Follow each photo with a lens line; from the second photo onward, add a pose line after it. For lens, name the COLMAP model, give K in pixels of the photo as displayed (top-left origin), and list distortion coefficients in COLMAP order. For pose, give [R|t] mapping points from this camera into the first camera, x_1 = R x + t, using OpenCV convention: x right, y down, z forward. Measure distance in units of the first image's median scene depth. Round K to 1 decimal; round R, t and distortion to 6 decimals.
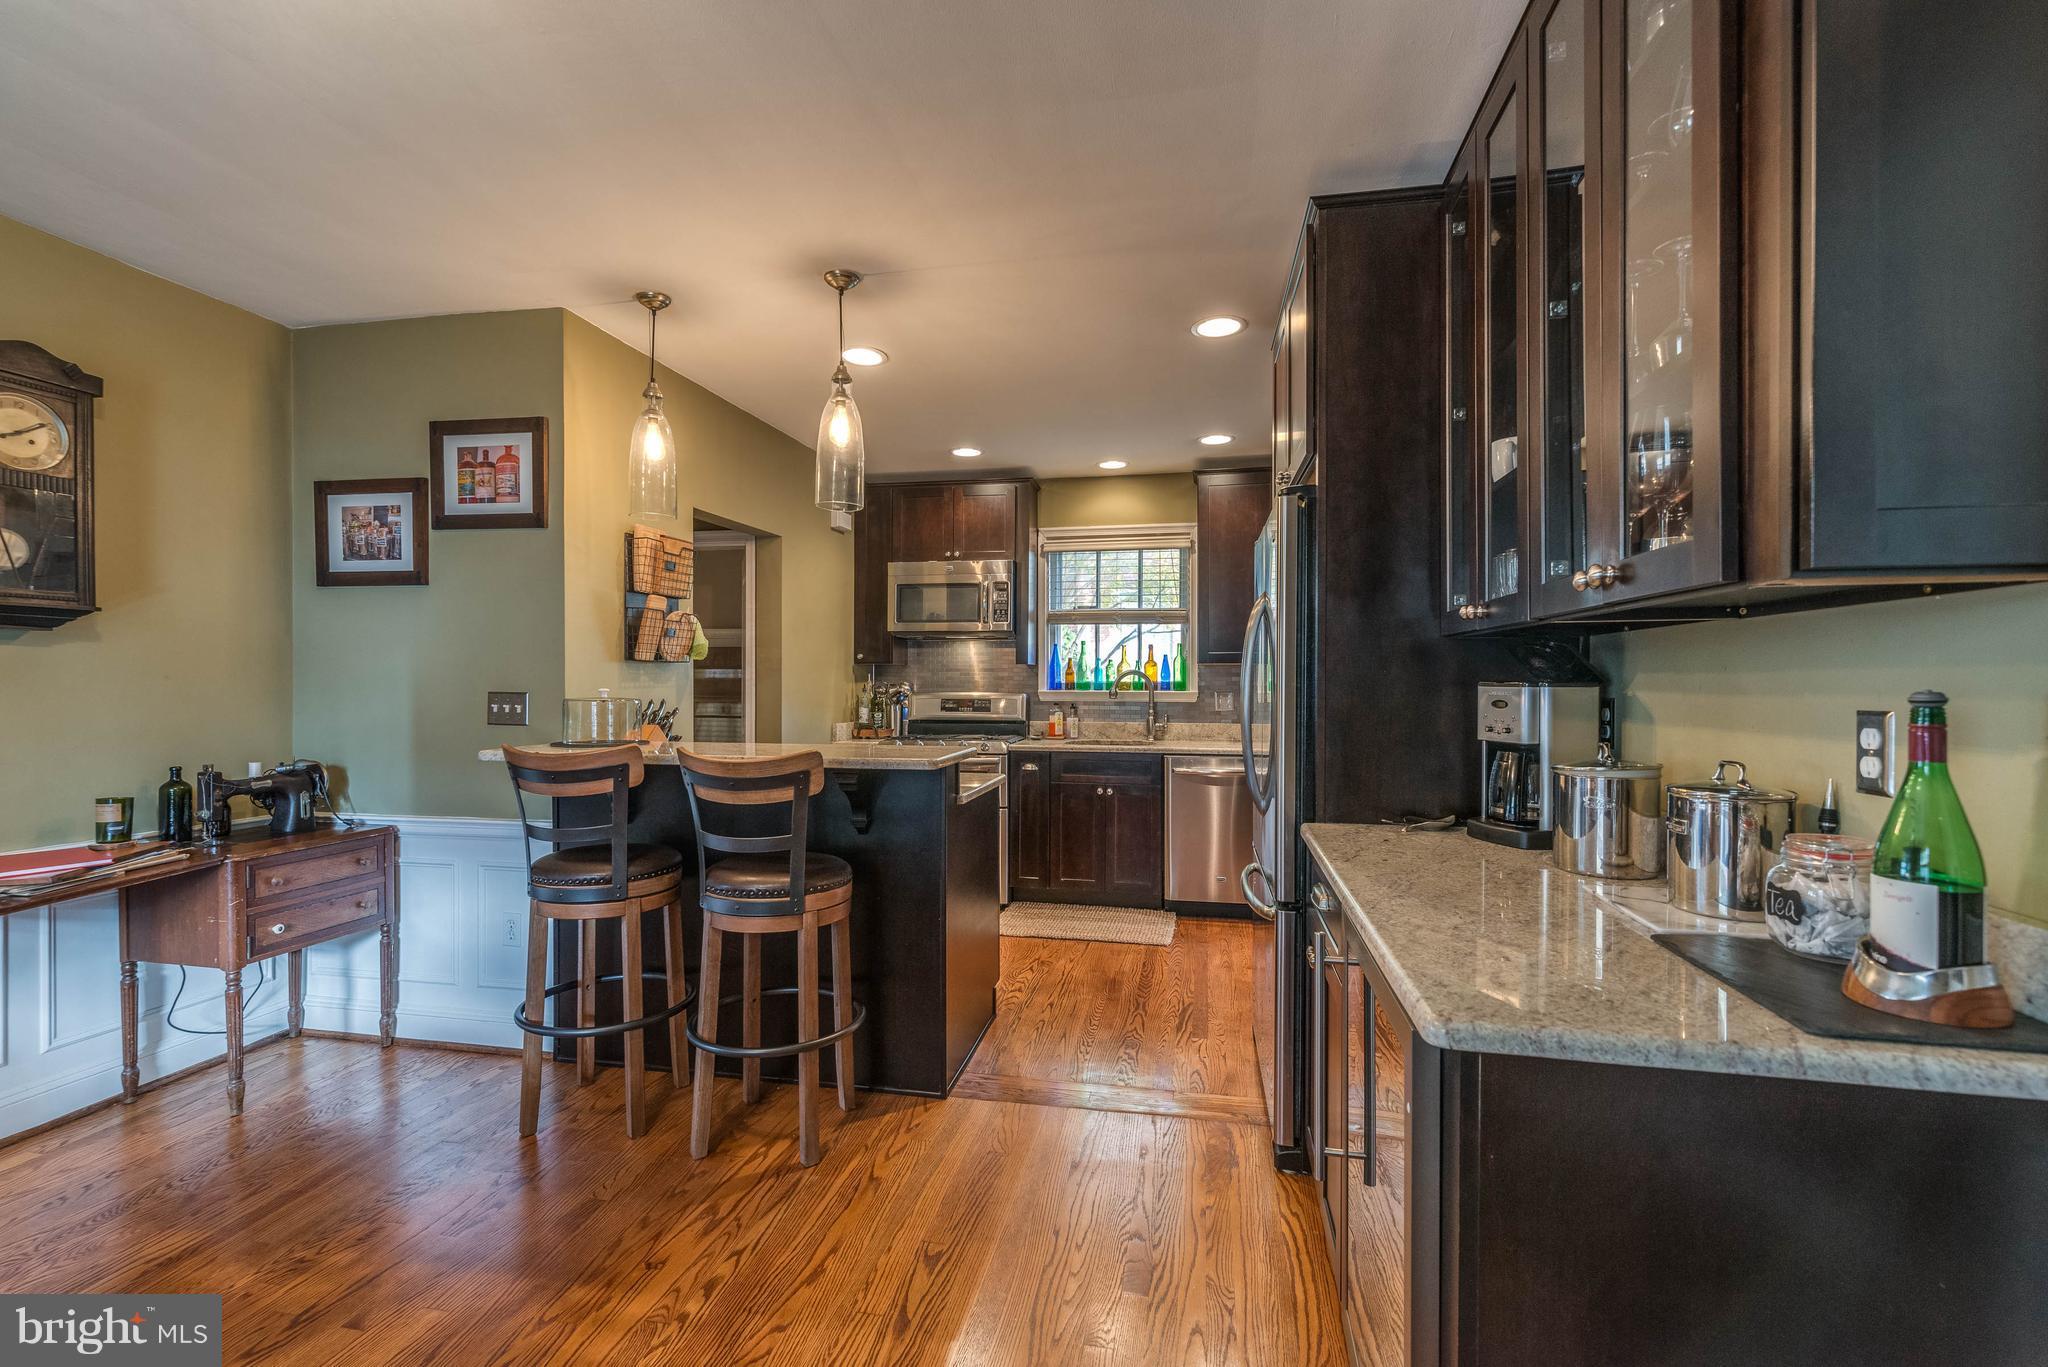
lens RADIAL K [[881.2, 0, 1022.6], [0, 881.2, 706.2], [0, 0, 1]] dist [-0.000013, 0.000023]
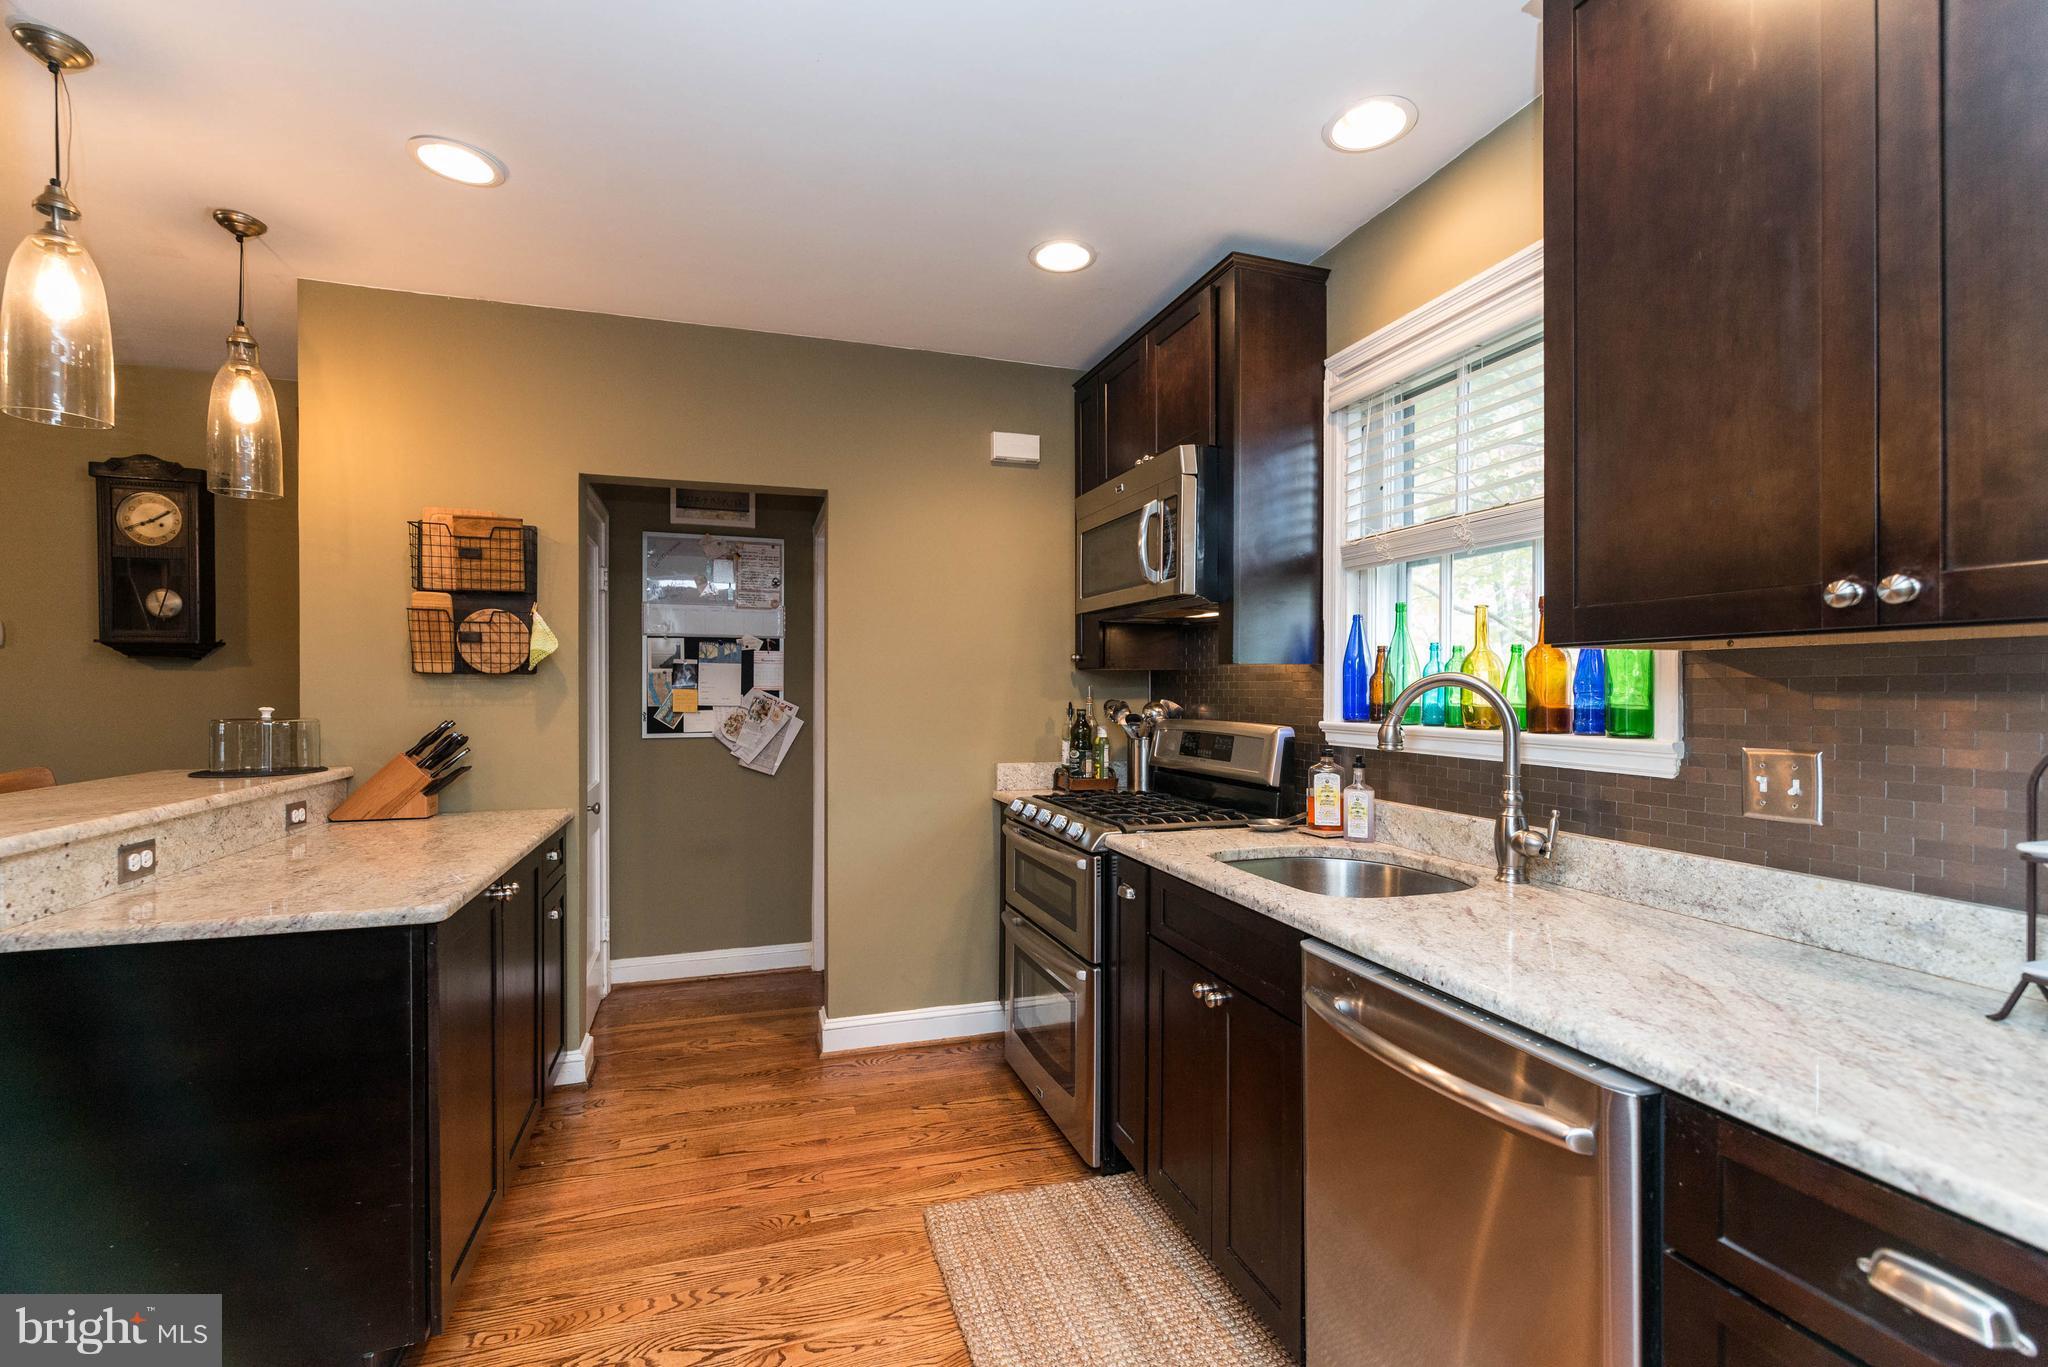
lens RADIAL K [[898.0, 0, 1027.1], [0, 898.0, 689.6], [0, 0, 1]] dist [-0.001248, -0.000388]
pose [[0.490043, 0.003317, -0.871692, 0.635487], [-0.025382, 0.999623, -0.010465, -0.048428], [0.871329, 0.027253, 0.489943, 1.223044]]
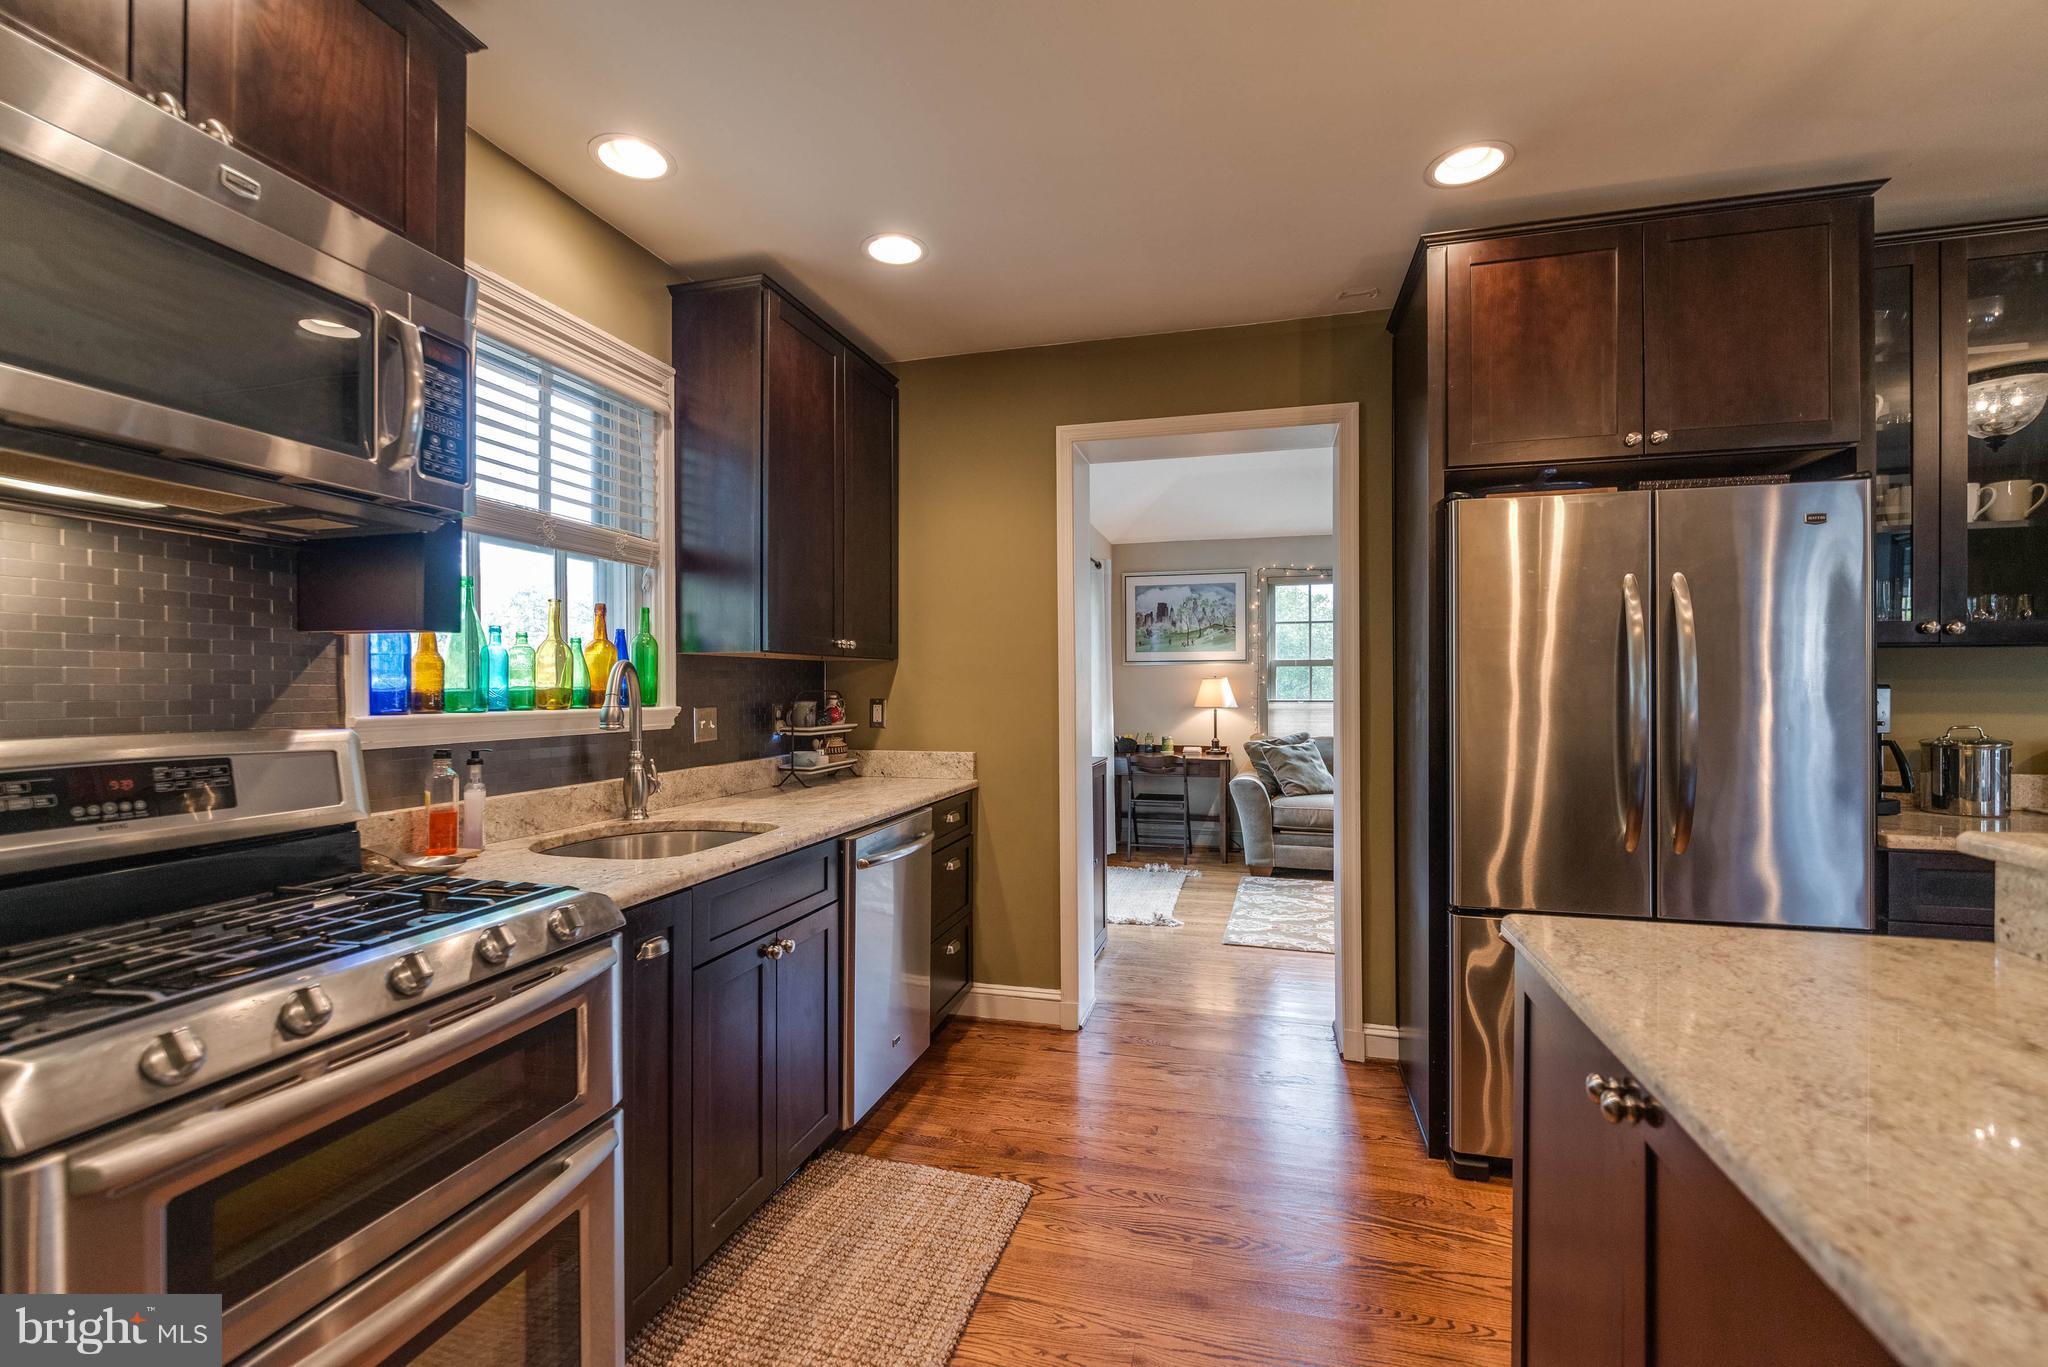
lens RADIAL K [[898.0, 0, 1027.1], [0, 898.0, 689.6], [0, 0, 1]] dist [-0.001248, -0.000388]
pose [[0.060044, -0.003140, 0.998191, -0.547330], [0.030886, 0.999522, 0.001286, -0.039569], [-0.997718, 0.030753, 0.060112, 1.411304]]
